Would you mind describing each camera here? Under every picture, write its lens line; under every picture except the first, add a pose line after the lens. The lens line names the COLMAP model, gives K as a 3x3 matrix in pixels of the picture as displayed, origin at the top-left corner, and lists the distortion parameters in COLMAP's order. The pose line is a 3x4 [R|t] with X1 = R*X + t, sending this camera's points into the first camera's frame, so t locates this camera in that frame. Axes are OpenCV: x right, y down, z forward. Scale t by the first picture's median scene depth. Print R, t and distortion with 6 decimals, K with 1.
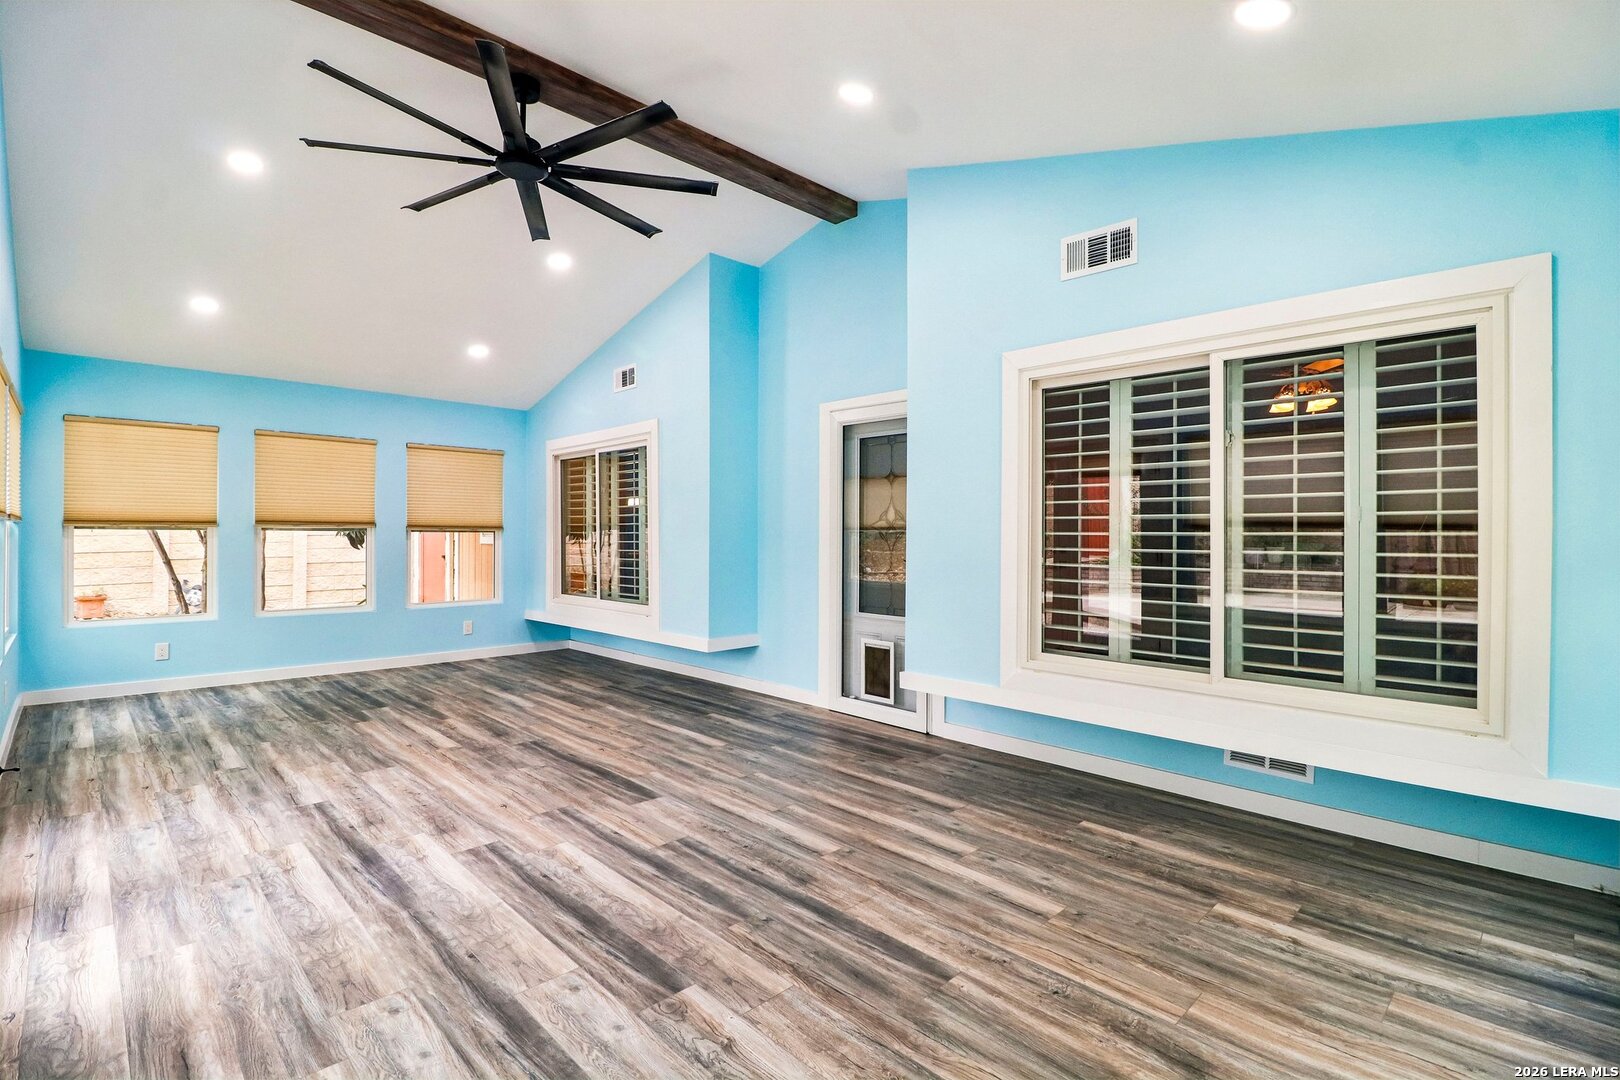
lens RADIAL K [[751.3, 0, 798.9], [0, 751.3, 527.1], [0, 0, 1]] dist [0.000096, -0.013301]
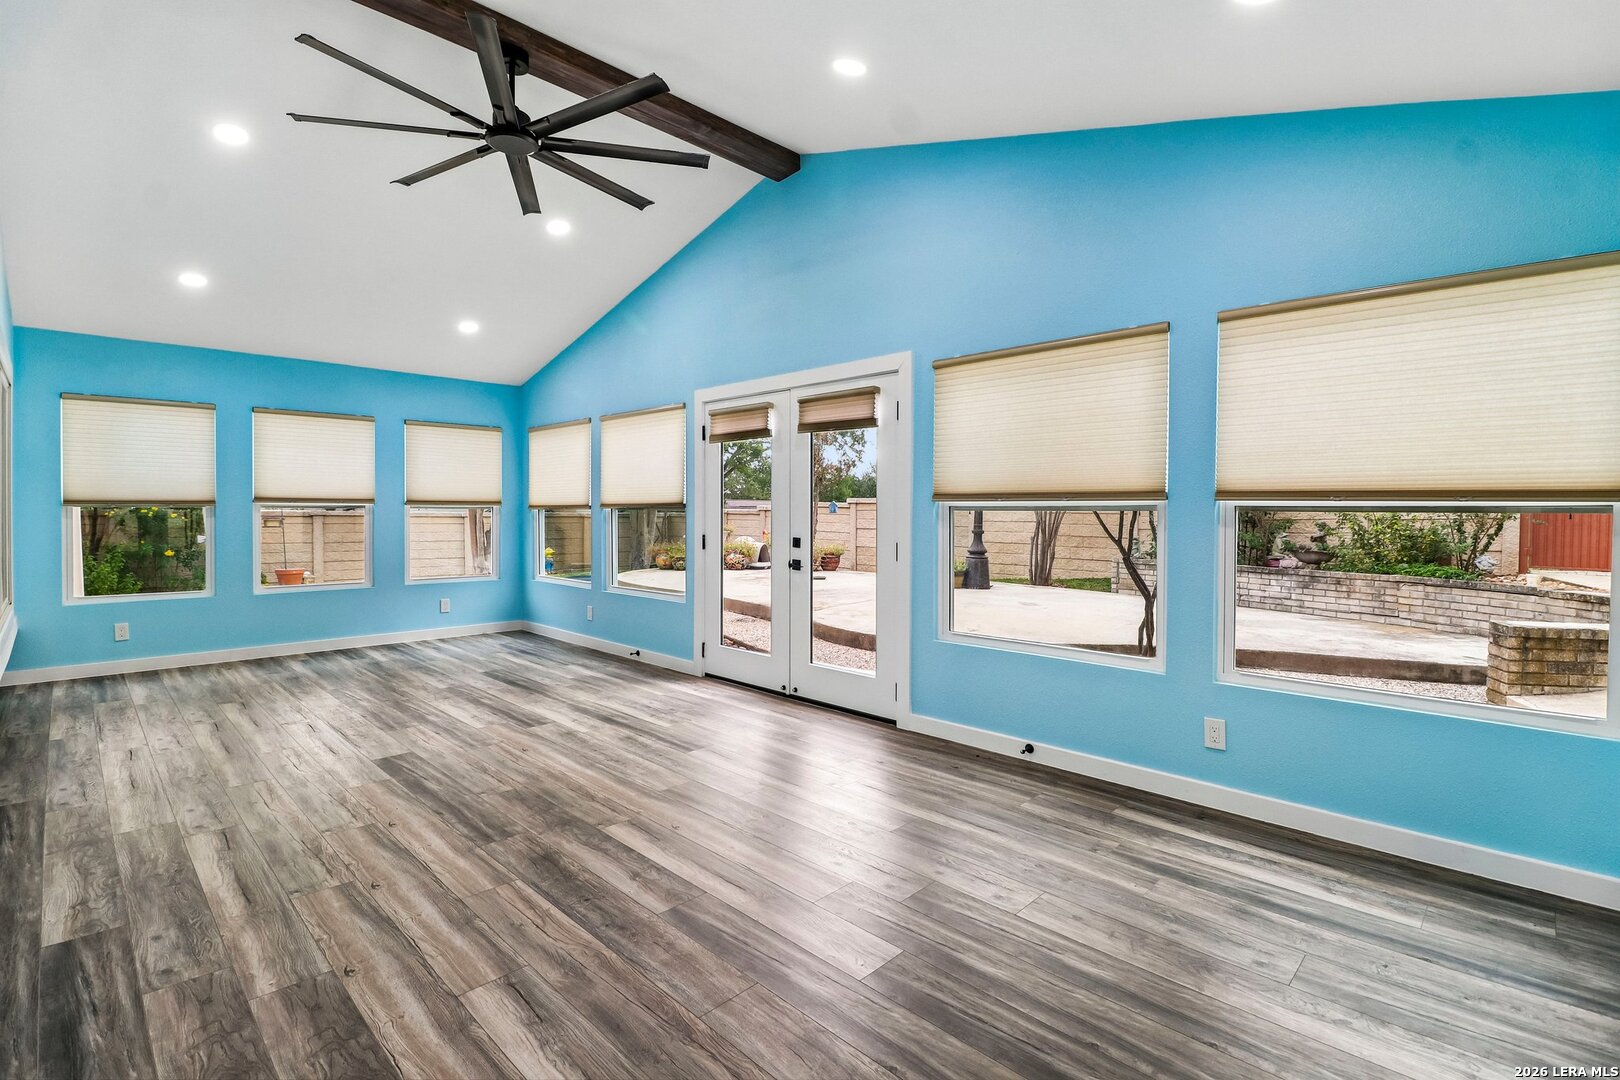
lens RADIAL K [[751.3, 0, 798.9], [0, 751.3, 527.1], [0, 0, 1]] dist [0.000096, -0.013301]
pose [[-0.999865, -0.011663, -0.011595, -0.690669], [-0.011832, 0.999823, 0.014594, 0.011204], [0.011422, 0.014729, -0.999826, 1.866433]]
